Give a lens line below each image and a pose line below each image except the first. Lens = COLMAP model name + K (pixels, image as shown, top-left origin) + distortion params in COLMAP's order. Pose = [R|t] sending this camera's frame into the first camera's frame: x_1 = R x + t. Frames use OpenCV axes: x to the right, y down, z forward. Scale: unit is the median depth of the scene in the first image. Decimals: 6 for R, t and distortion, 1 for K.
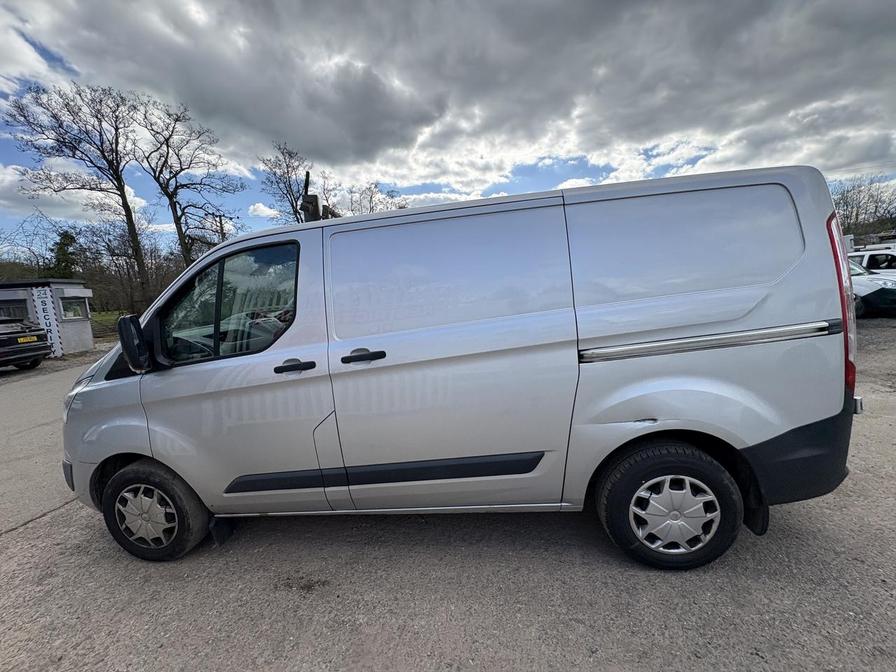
lens RADIAL K [[358.9, 0, 450.9], [0, 358.9, 333.4], [0, 0, 1]] dist [-0.002182, 0.001036]
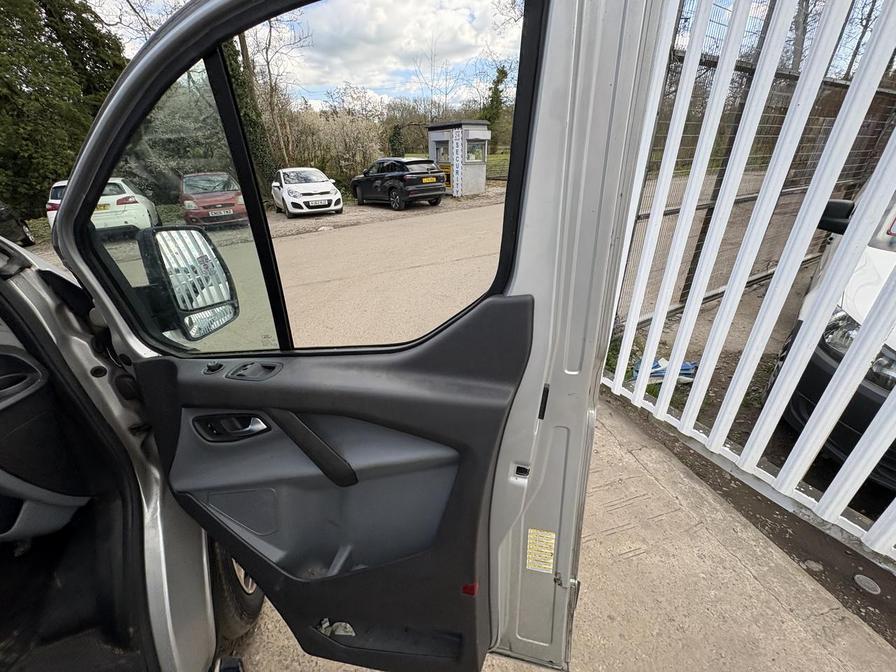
lens RADIAL K [[358.9, 0, 445.2], [0, 358.9, 330.8], [0, 0, 1]] dist [-0.002182, 0.001036]
pose [[0.488197, 0.429509, -0.759727, -0.031868], [-0.112060, 0.894159, 0.433500, -0.030131], [0.865509, -0.126499, 0.484657, 0.227041]]
